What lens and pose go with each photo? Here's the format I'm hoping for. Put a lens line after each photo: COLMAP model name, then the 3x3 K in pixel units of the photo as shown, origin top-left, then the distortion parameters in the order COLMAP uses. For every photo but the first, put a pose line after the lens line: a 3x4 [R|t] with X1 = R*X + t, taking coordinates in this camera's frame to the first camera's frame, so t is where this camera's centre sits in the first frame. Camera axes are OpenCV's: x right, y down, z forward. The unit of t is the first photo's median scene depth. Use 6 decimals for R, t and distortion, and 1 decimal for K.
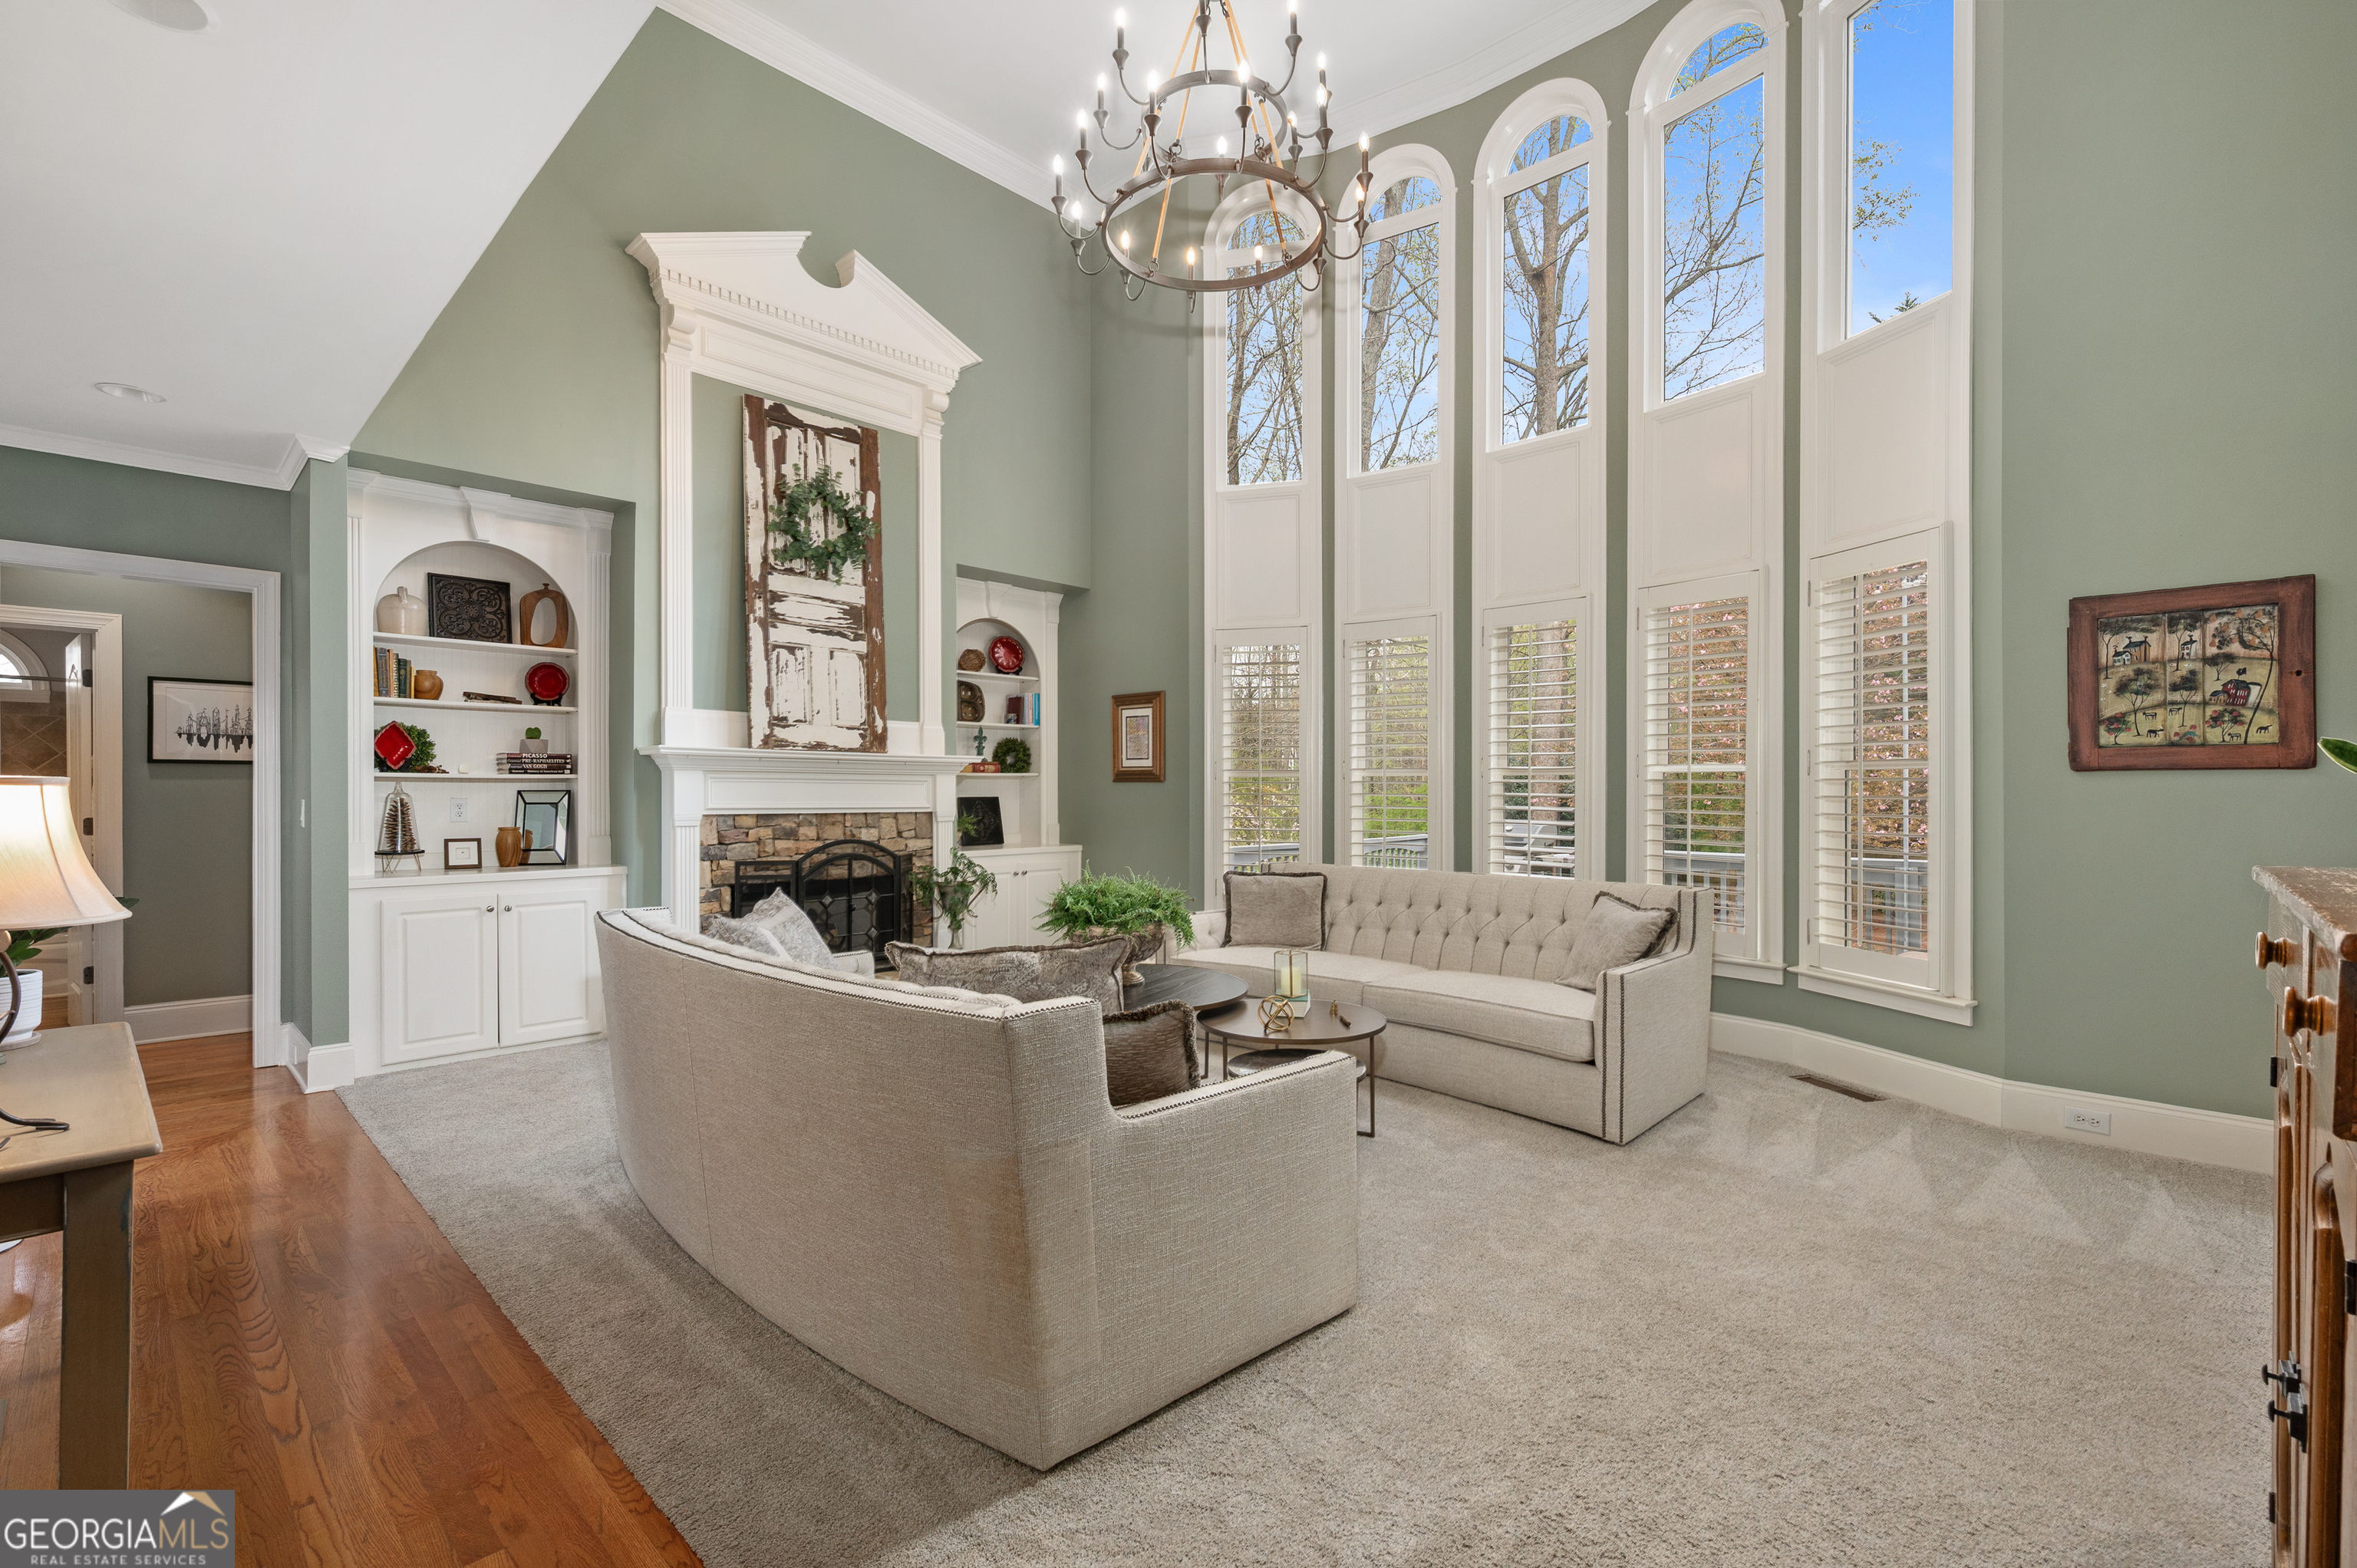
lens RADIAL K [[1040.1, 0, 1187.5], [0, 1040.1, 791.5], [0, 0, 1]] dist [0.001460, 0.000754]
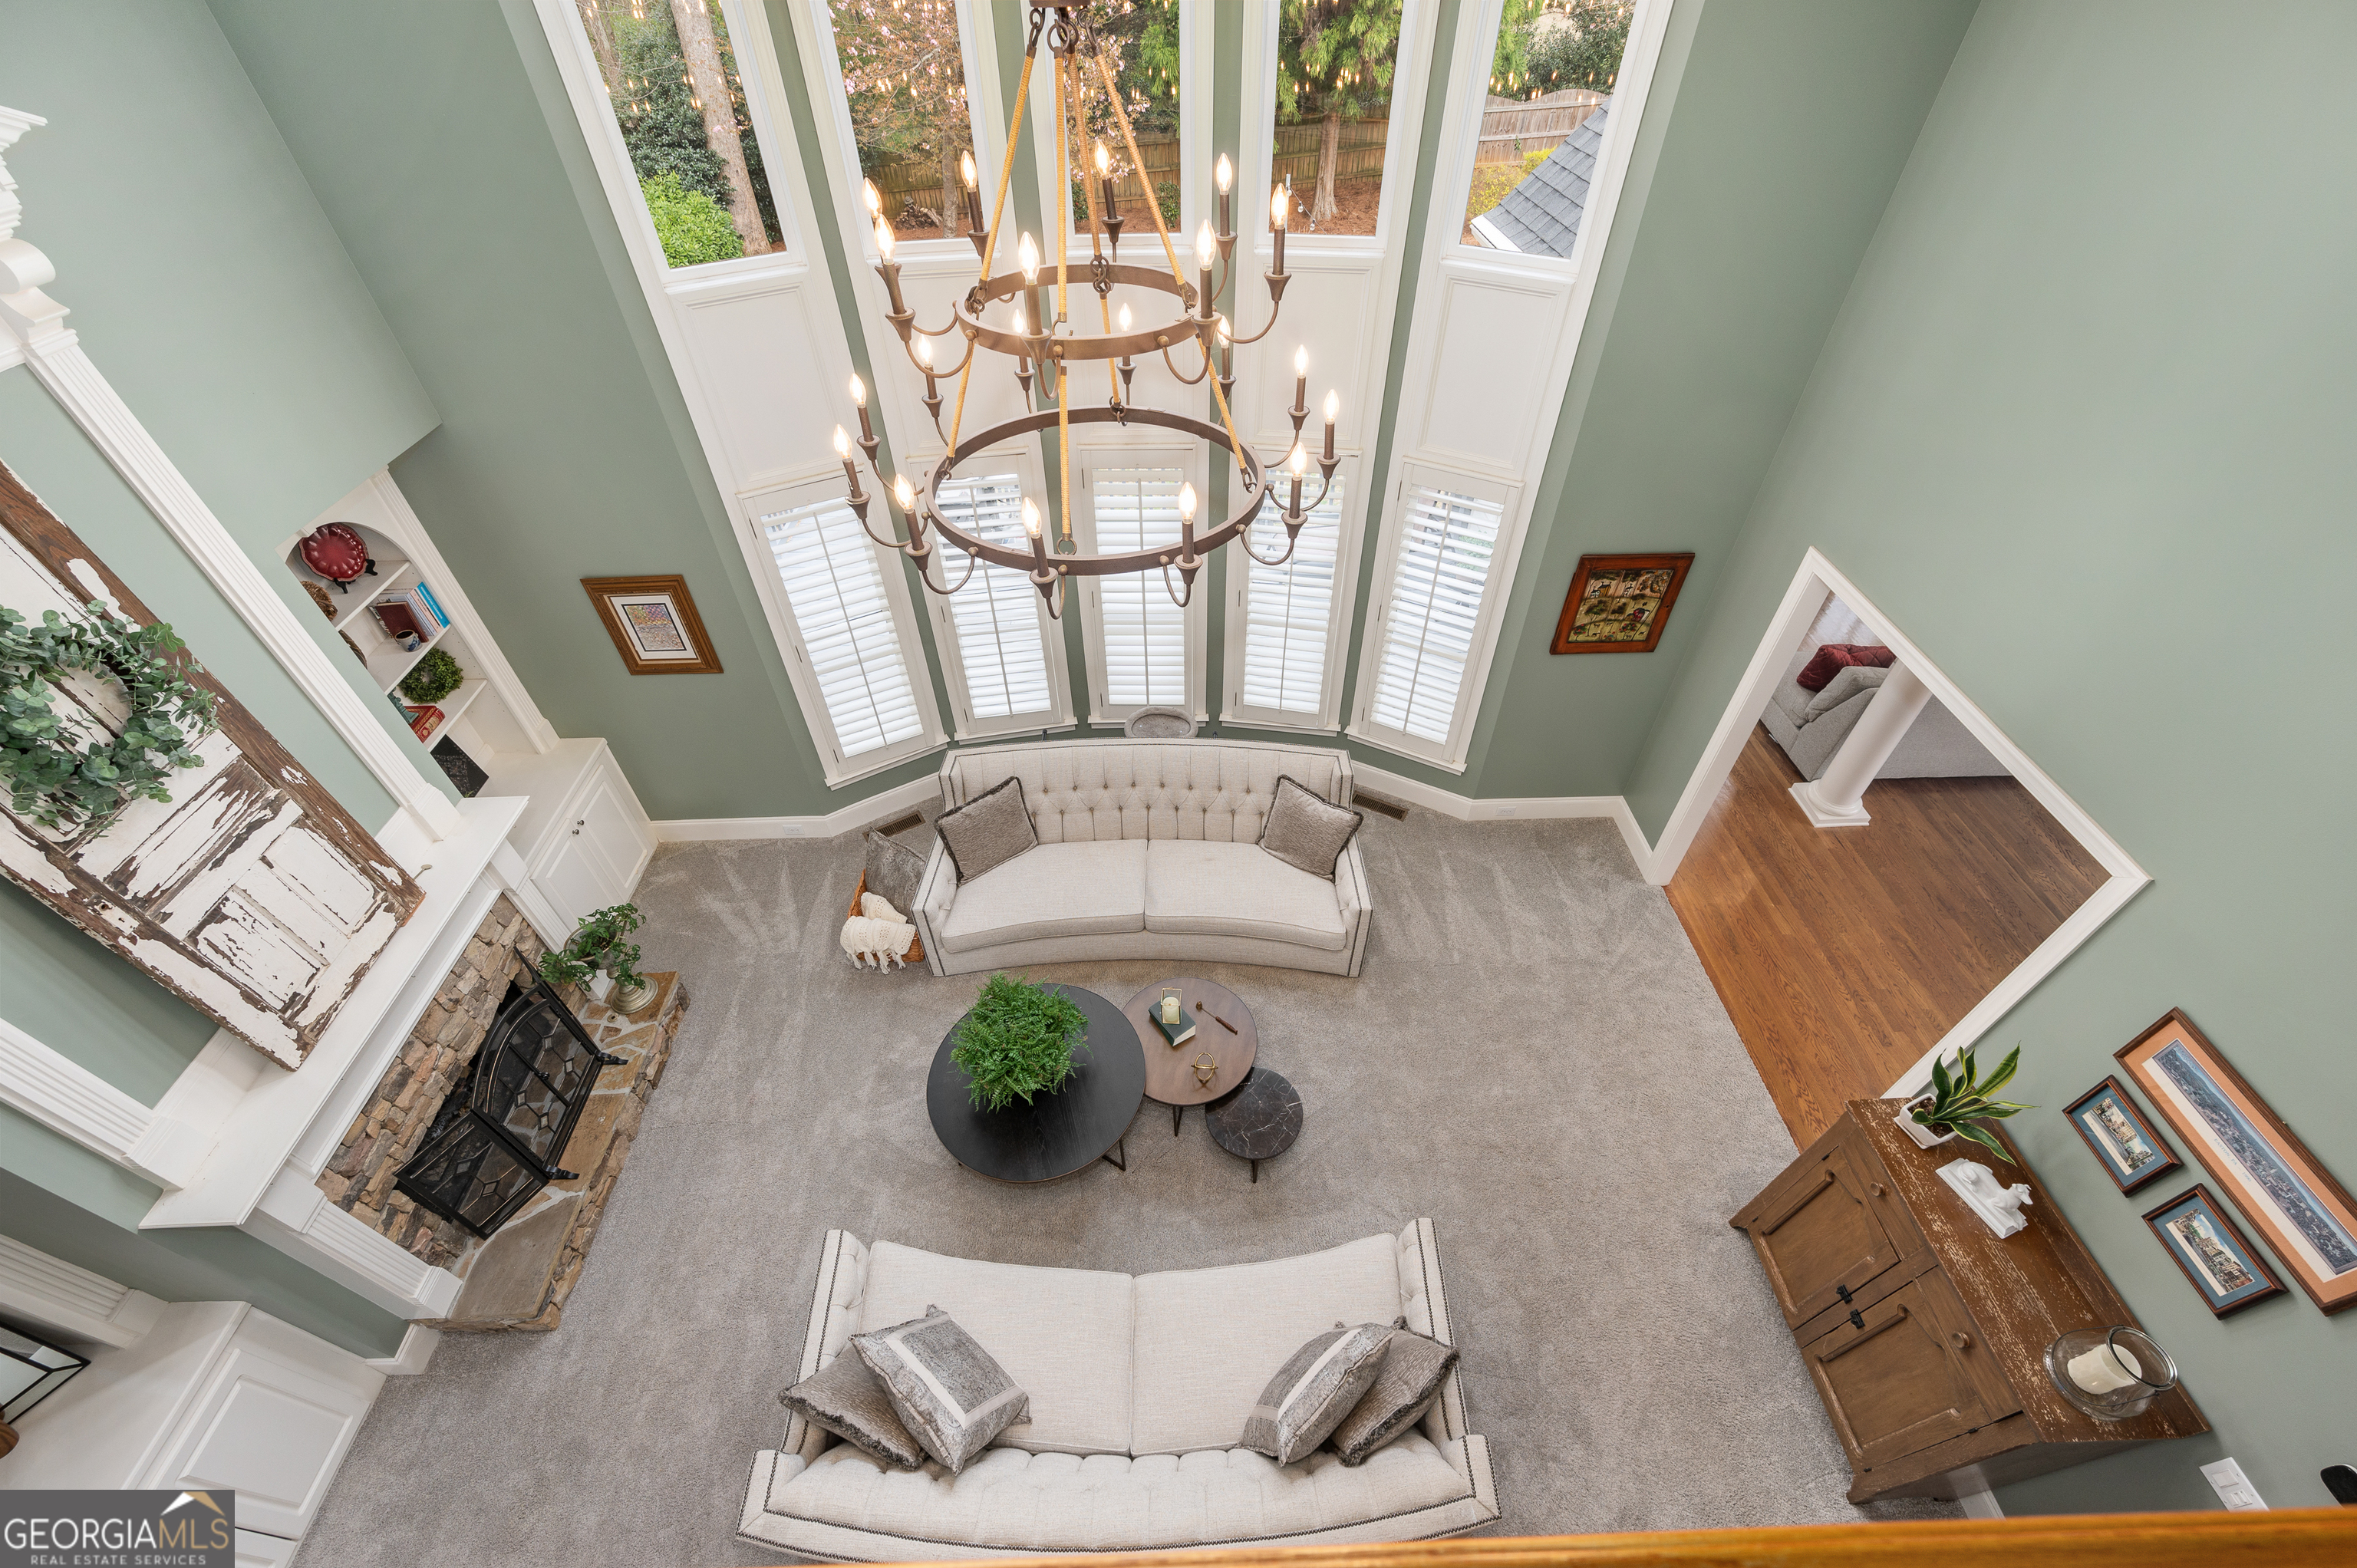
lens RADIAL K [[930.2, 0, 1188.5], [0, 930.2, 798.5], [0, 0, 1]] dist [0.000703, 0.000167]
pose [[0.697104, -0.501214, 0.512670, -0.239236], [0.001405, 0.716005, 0.698094, -0.558735], [-0.716969, -0.485924, 0.499834, 0.385454]]
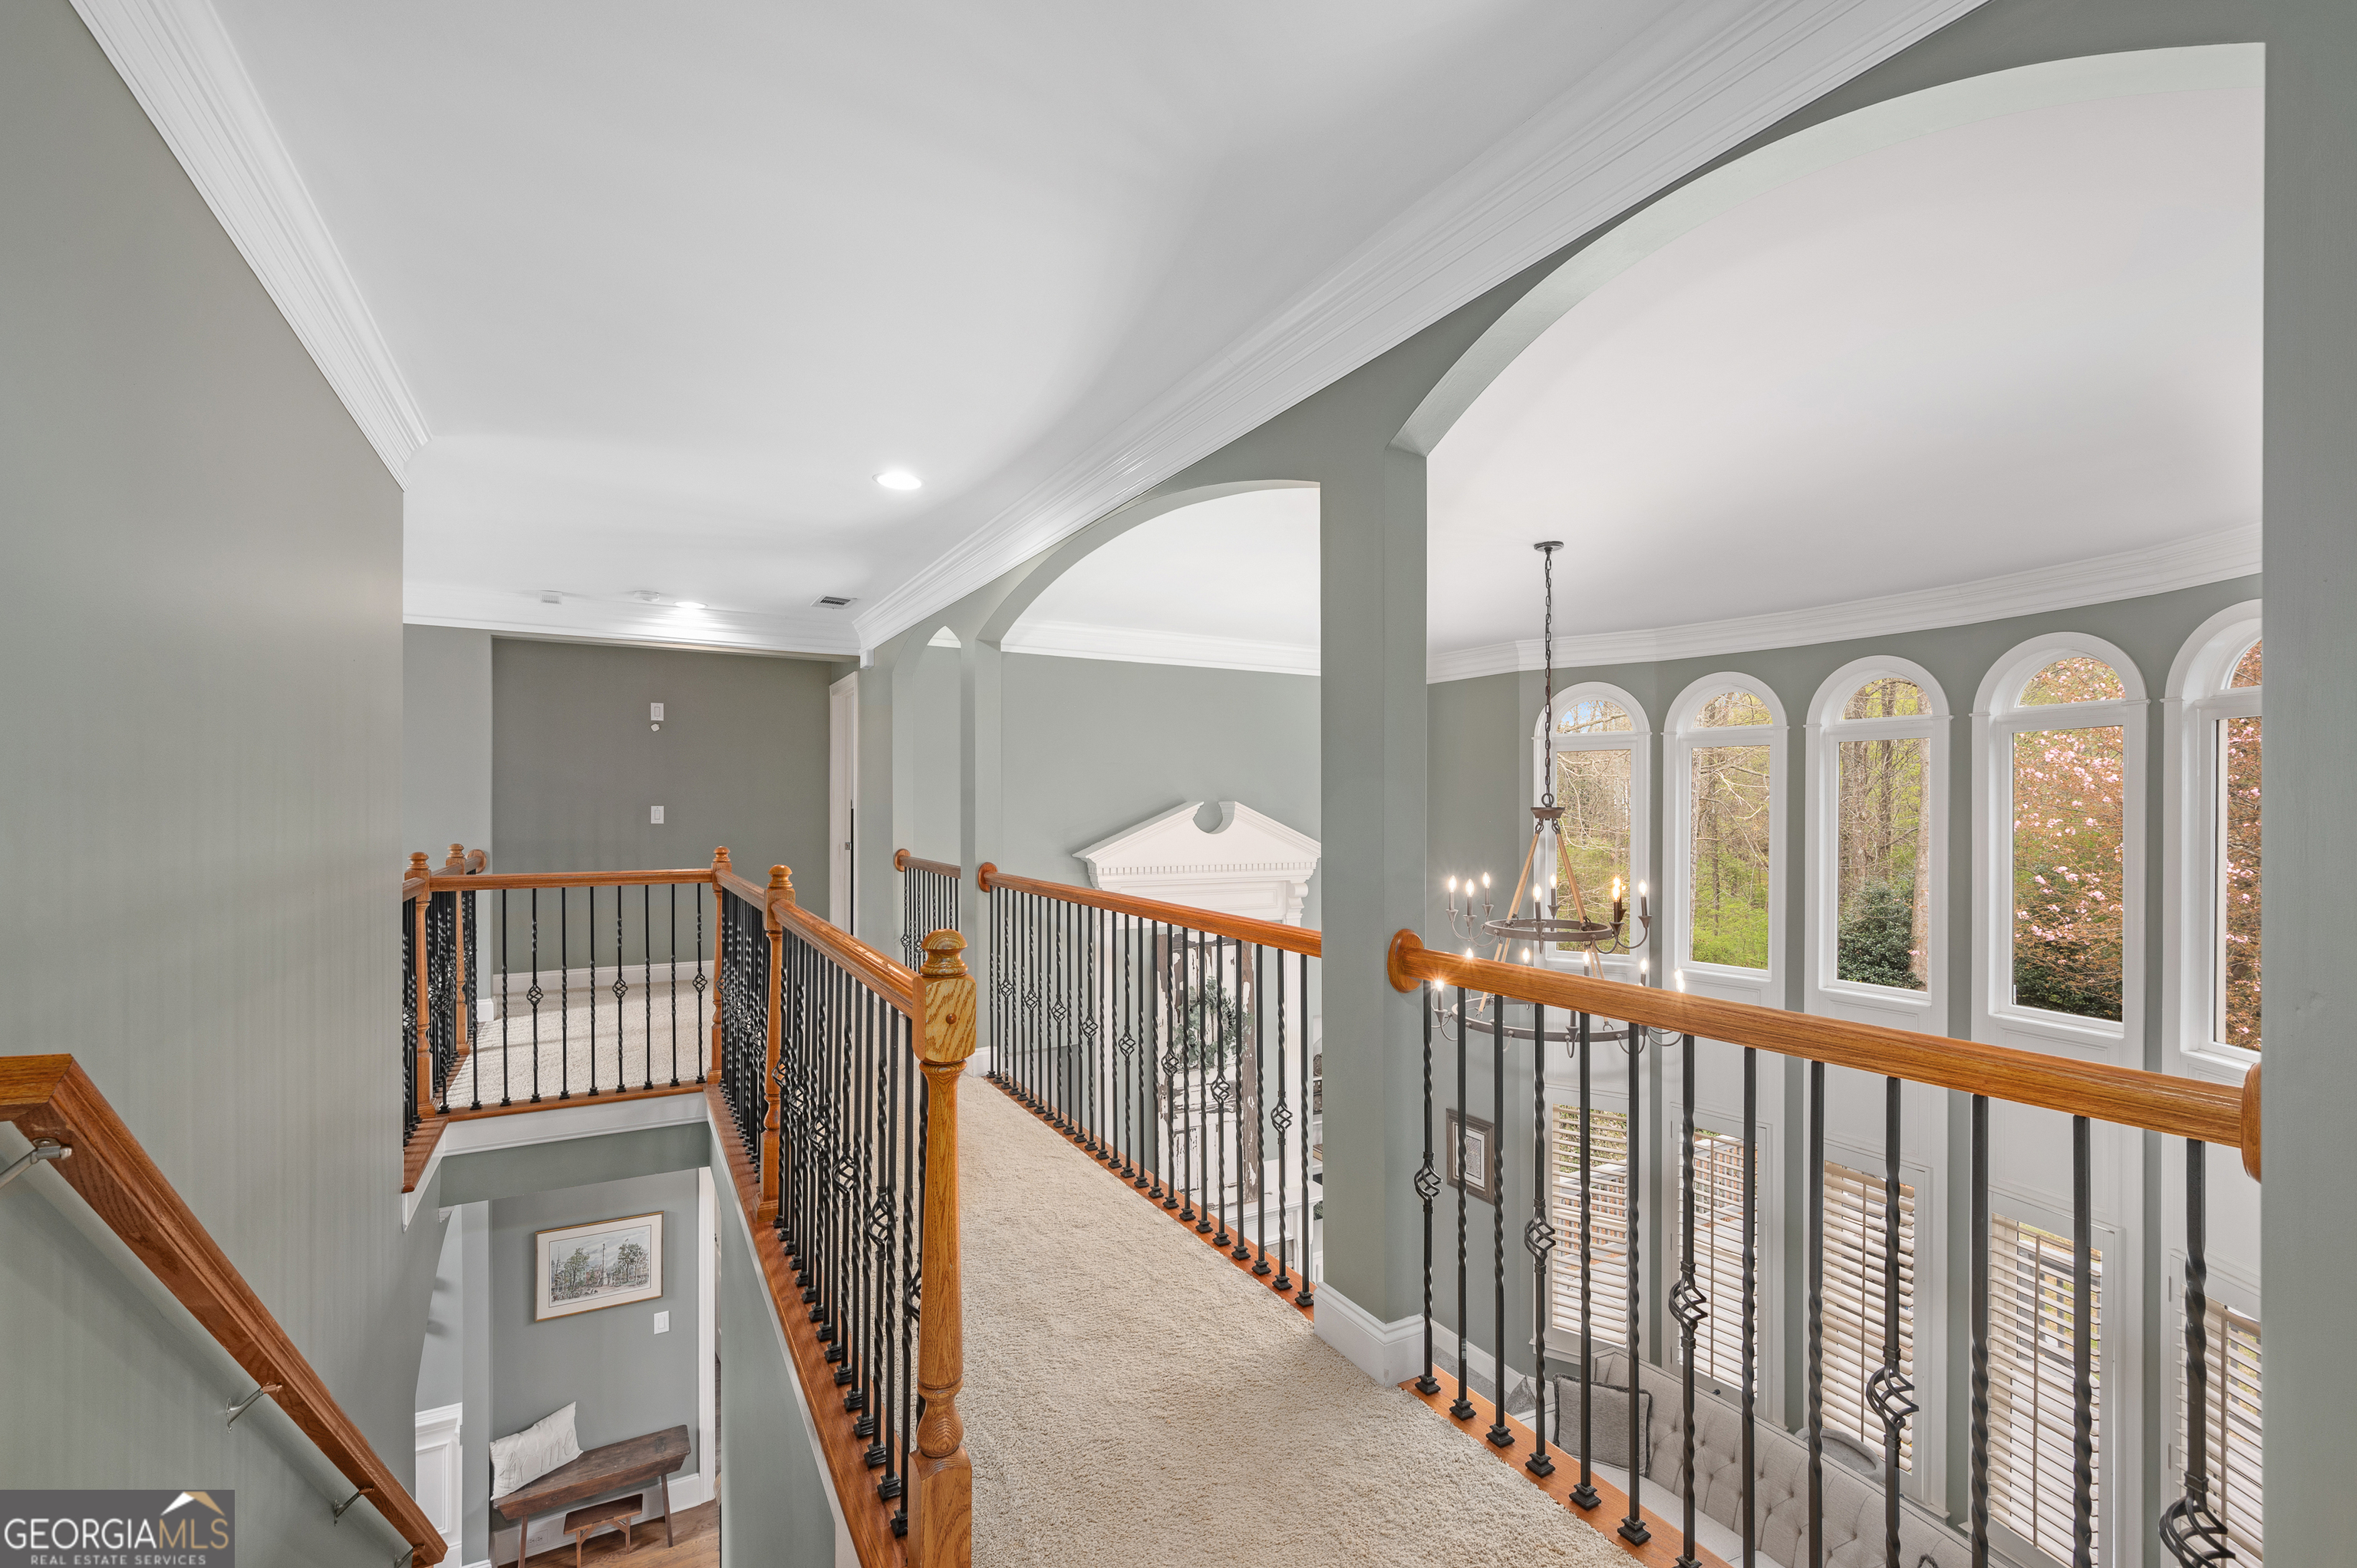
lens RADIAL K [[1030.7, 0, 1192.2], [0, 1030.7, 803.9], [0, 0, 1]] dist [-0.000296, 0.000476]
pose [[0.956121, -0.002132, -0.292965, -0.011230], [0.001501, 0.999996, -0.002380, -0.539350], [0.292969, 0.001836, 0.956120, -0.190150]]
